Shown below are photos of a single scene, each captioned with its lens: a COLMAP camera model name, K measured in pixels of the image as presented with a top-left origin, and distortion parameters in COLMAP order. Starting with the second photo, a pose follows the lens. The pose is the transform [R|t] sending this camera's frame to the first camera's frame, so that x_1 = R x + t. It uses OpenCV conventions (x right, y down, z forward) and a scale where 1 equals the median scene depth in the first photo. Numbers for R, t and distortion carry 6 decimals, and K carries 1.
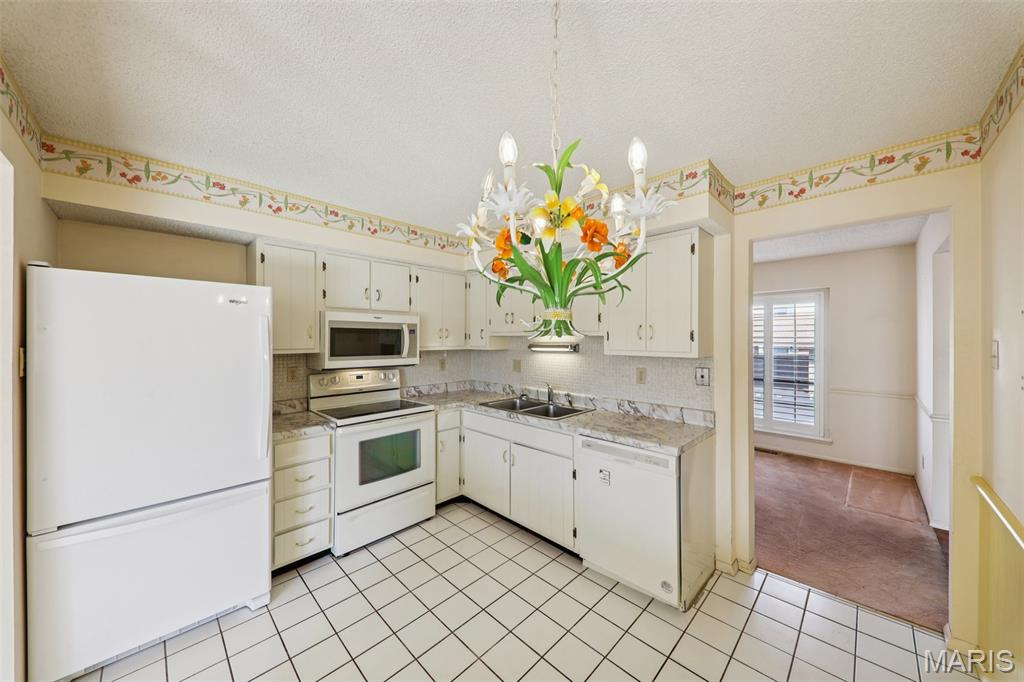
lens RADIAL K [[353.8, 0, 509.7], [0, 353.8, 337.0], [0, 0, 1]] dist [0.004739, -0.003732]
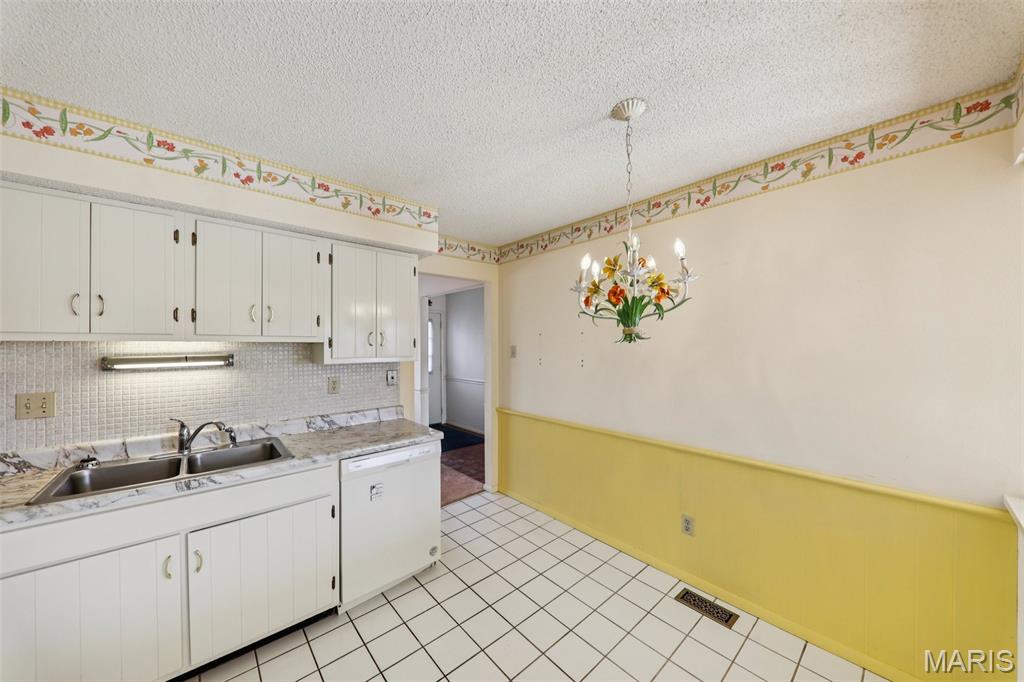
lens RADIAL K [[353.8, 0, 513.2], [0, 353.8, 343.5], [0, 0, 1]] dist [0.004739, -0.003732]
pose [[0.061065, 0.003799, 0.998127, -0.524805], [0.001974, 0.999990, -0.003927, 0.003314], [-0.998132, 0.002210, 0.061057, 0.460557]]
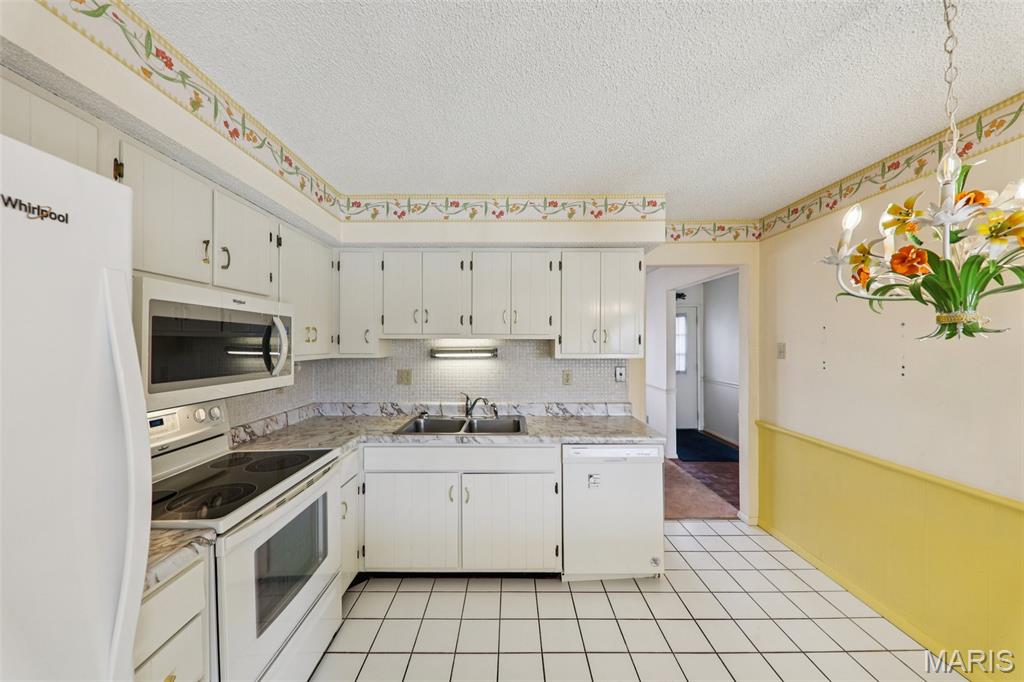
lens RADIAL K [[353.8, 0, 507.5], [0, 353.8, 341.4], [0, 0, 1]] dist [0.004739, -0.003732]
pose [[0.712688, 0.001805, 0.701479, -0.482799], [-0.000894, 0.999998, -0.001664, 0.004026], [-0.701481, 0.000559, 0.712688, 0.369435]]
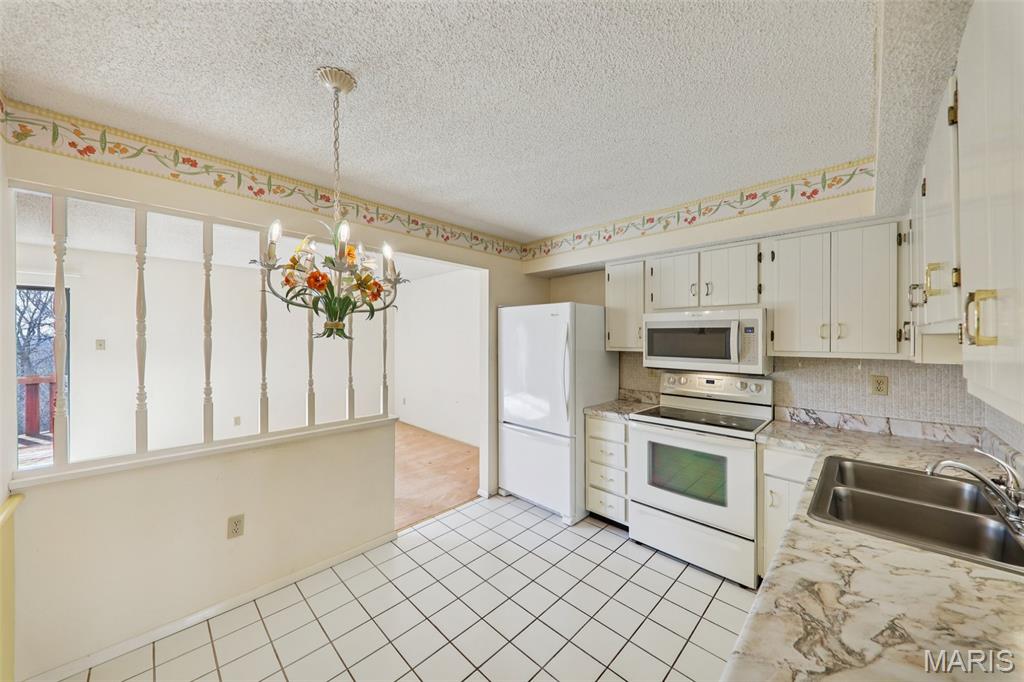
lens RADIAL K [[353.8, 0, 508.0], [0, 353.8, 336.3], [0, 0, 1]] dist [0.004739, -0.003732]
pose [[-0.004834, -0.003665, -0.999982, 0.544539], [0.001466, 0.999992, -0.003672, 0.000857], [0.999987, -0.001484, -0.004829, 0.560001]]
